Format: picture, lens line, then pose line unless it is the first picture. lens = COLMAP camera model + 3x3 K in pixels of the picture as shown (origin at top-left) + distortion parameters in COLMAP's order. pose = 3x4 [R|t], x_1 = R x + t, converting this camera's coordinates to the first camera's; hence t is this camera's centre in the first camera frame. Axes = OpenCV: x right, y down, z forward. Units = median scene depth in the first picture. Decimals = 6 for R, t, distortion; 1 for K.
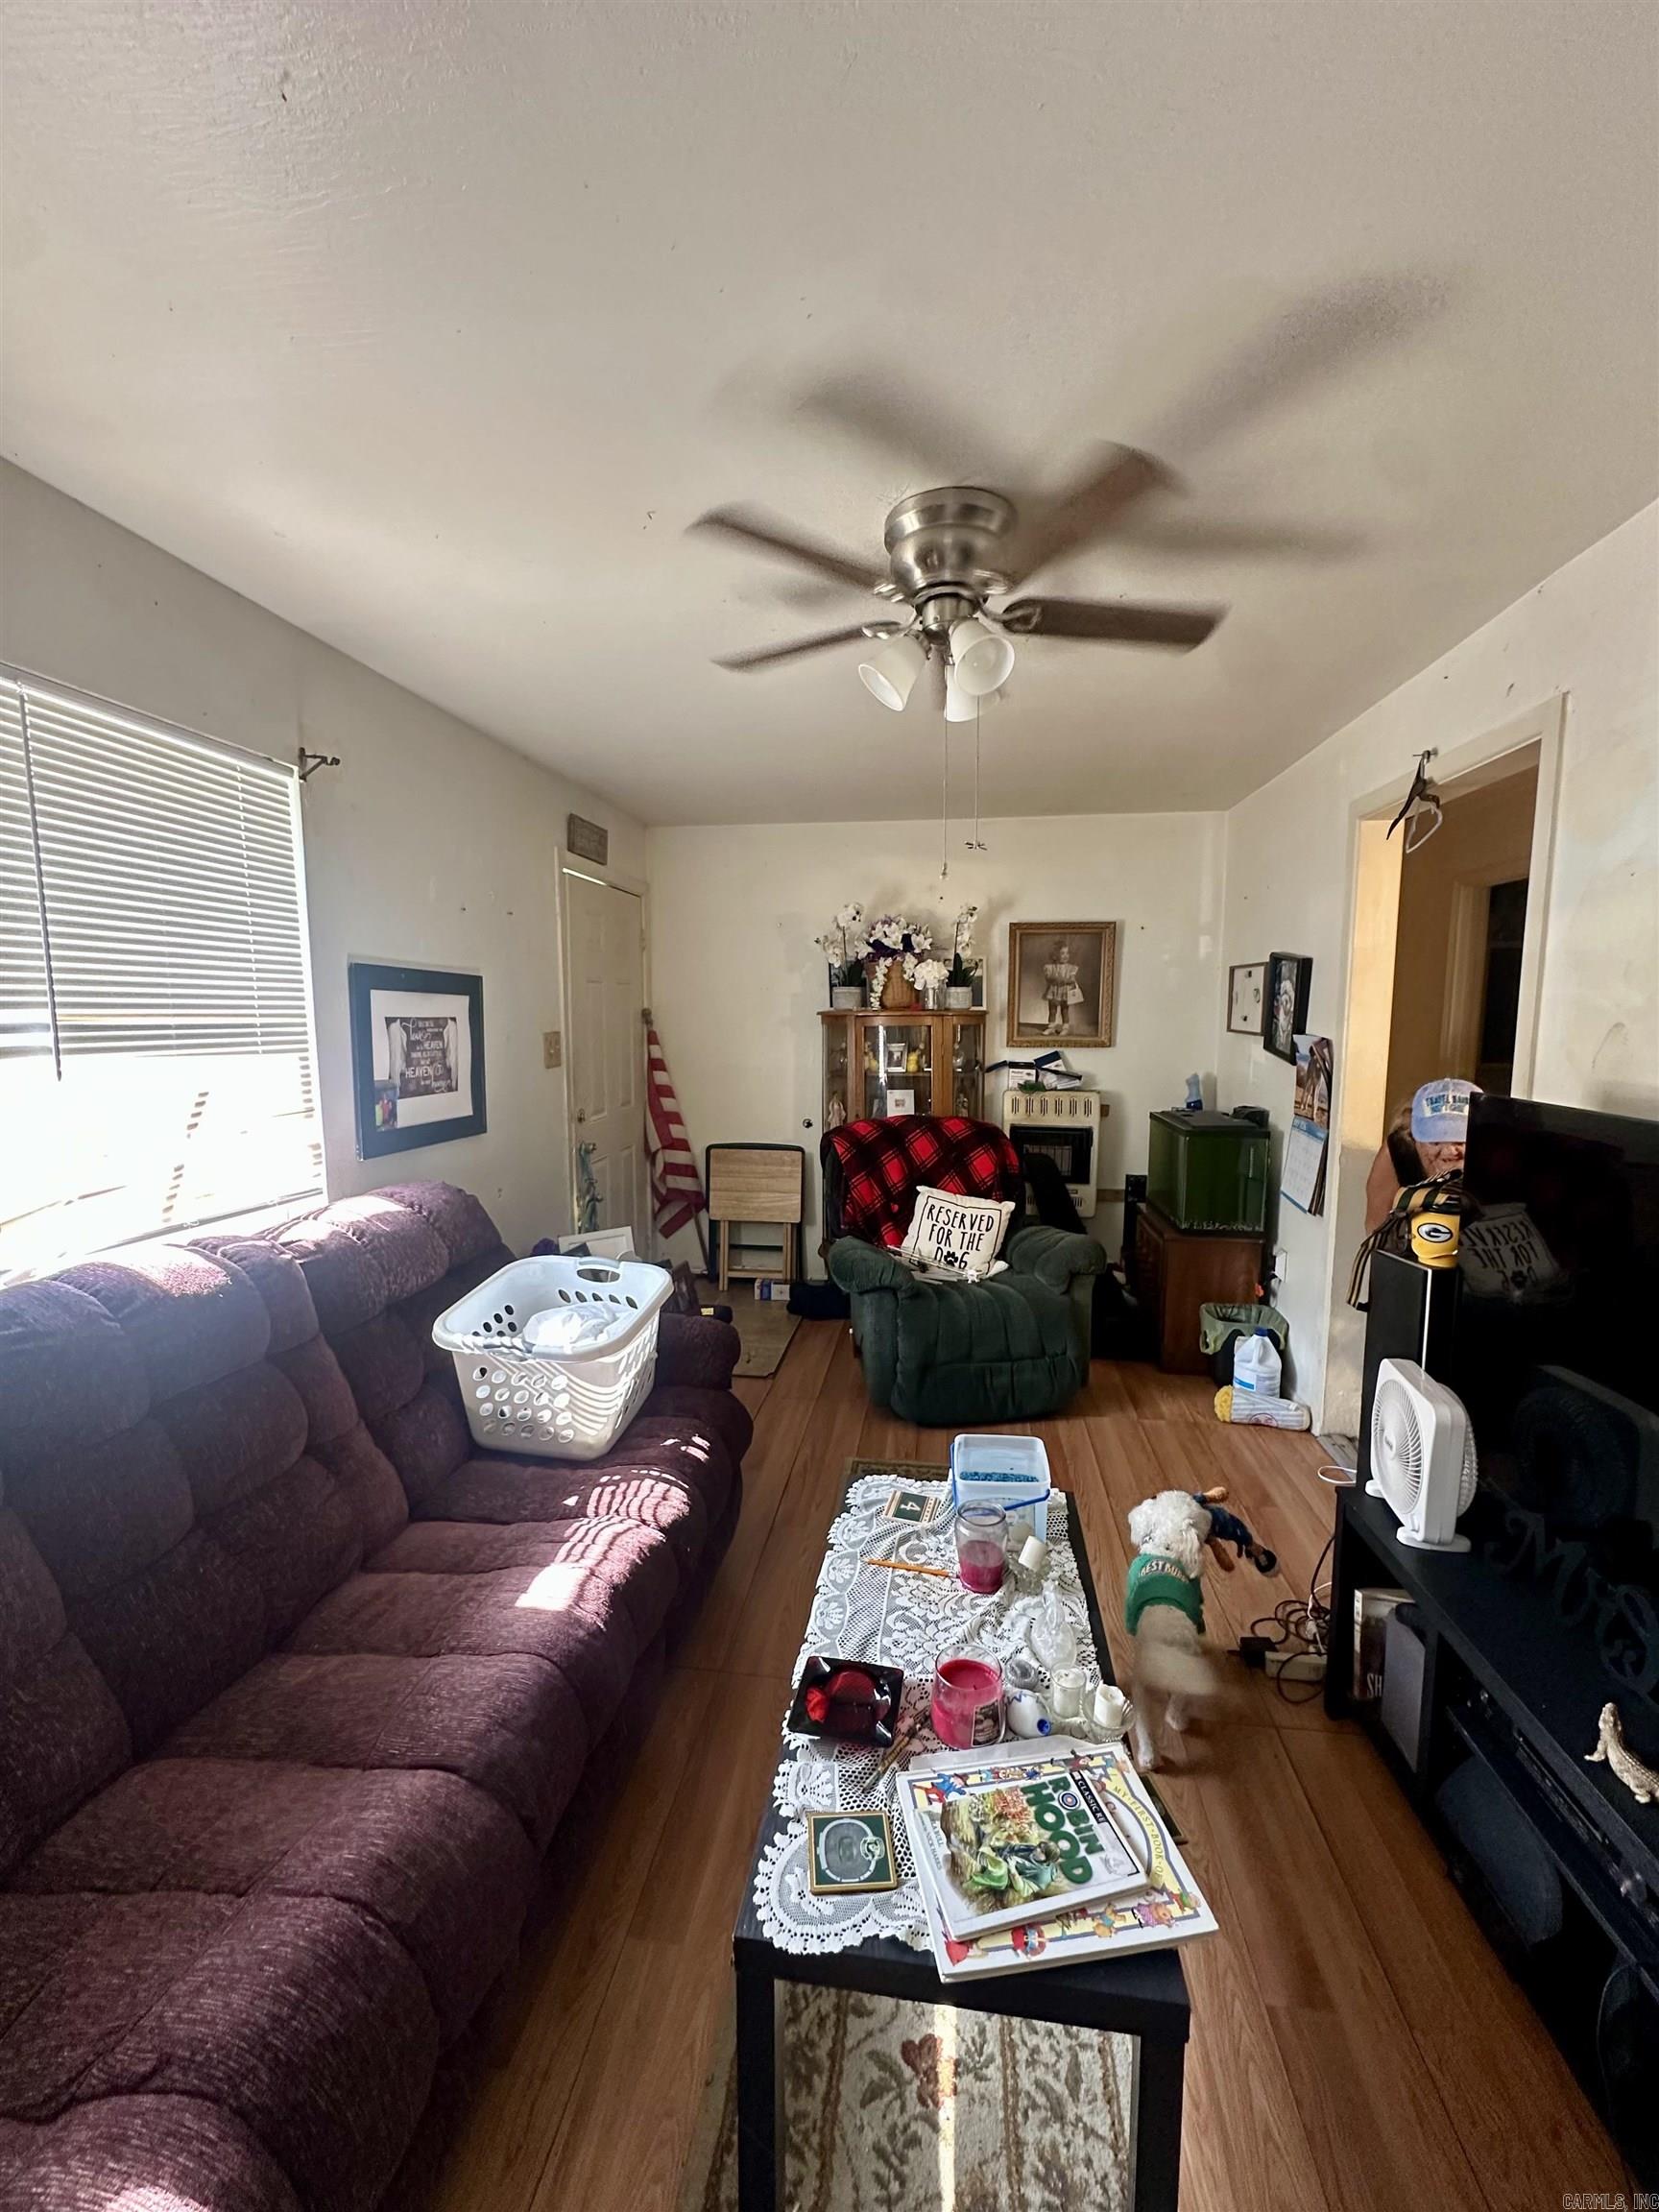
lens RADIAL K [[885.8, 0, 830.0], [0, 885.8, 1115.4], [0, 0, 1]] dist [0.000092, -0.000024]
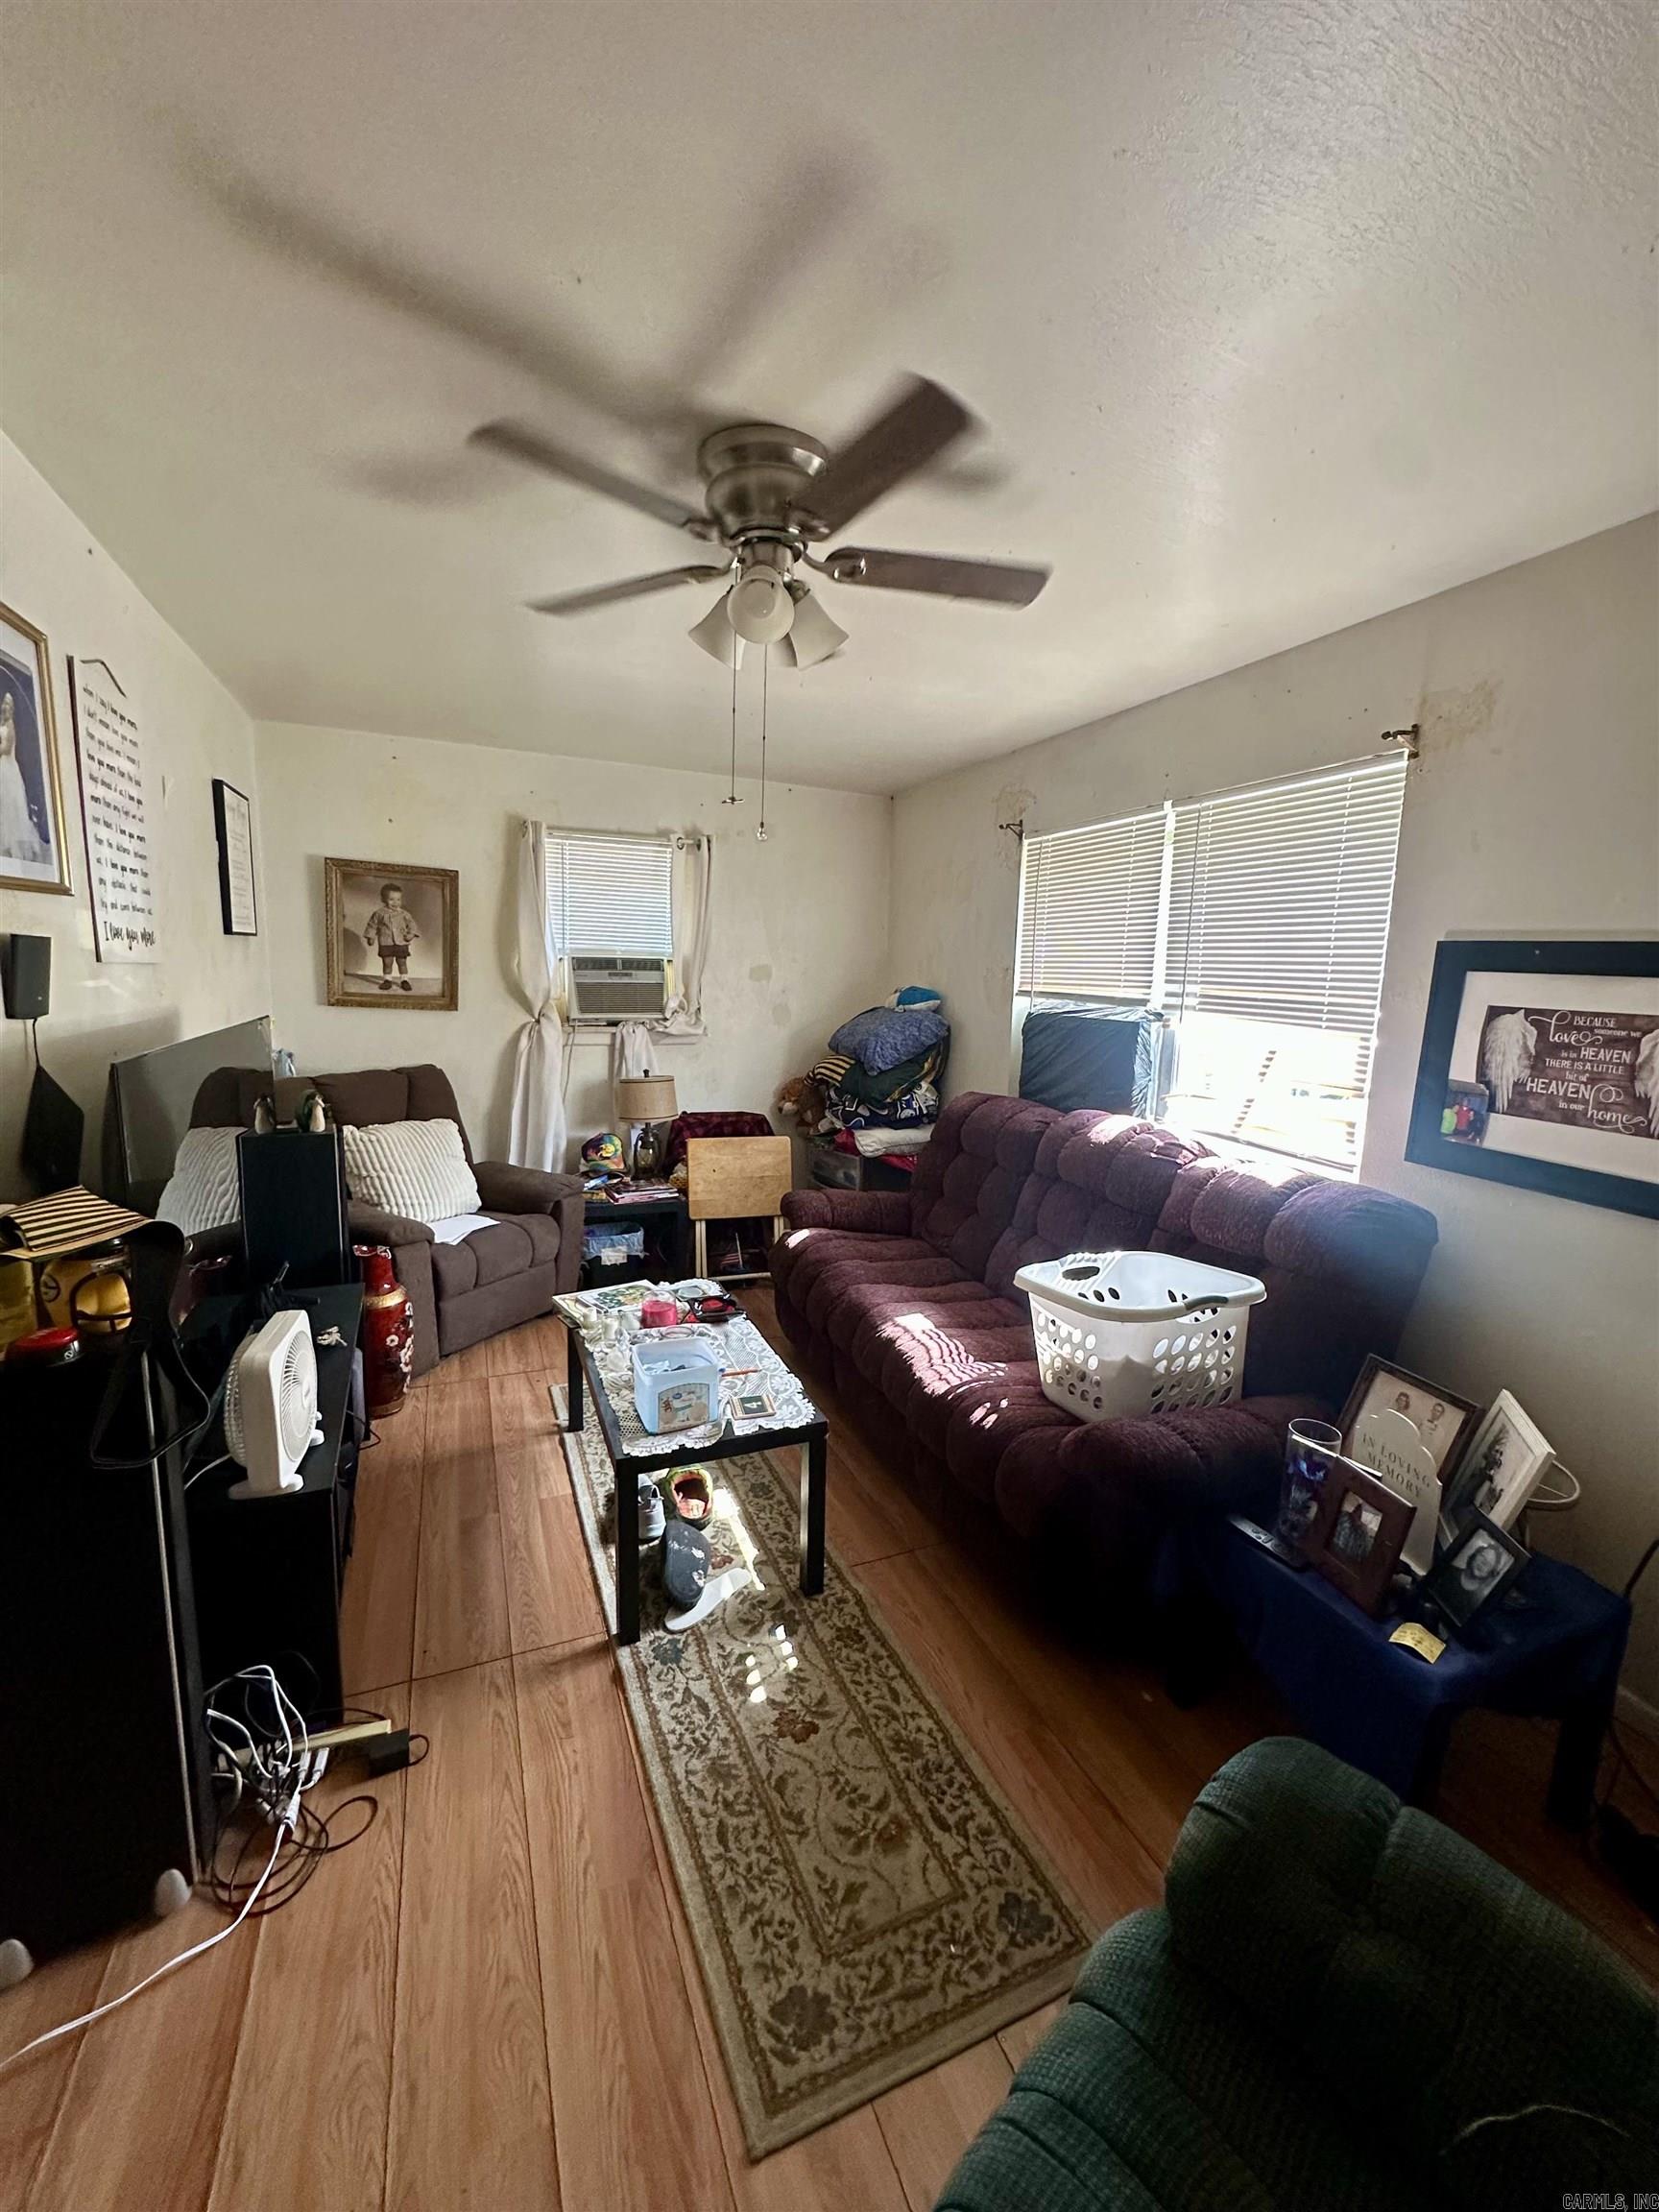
lens RADIAL K [[885.8, 0, 830.7], [0, 885.8, 1097.7], [0, 0, 1]] dist [0.000092, -0.000024]
pose [[-0.855925, 0.050929, -0.514586, 0.403686], [-0.089068, 0.965745, 0.243730, -0.166359], [0.509372, 0.254447, -0.822069, 1.321894]]
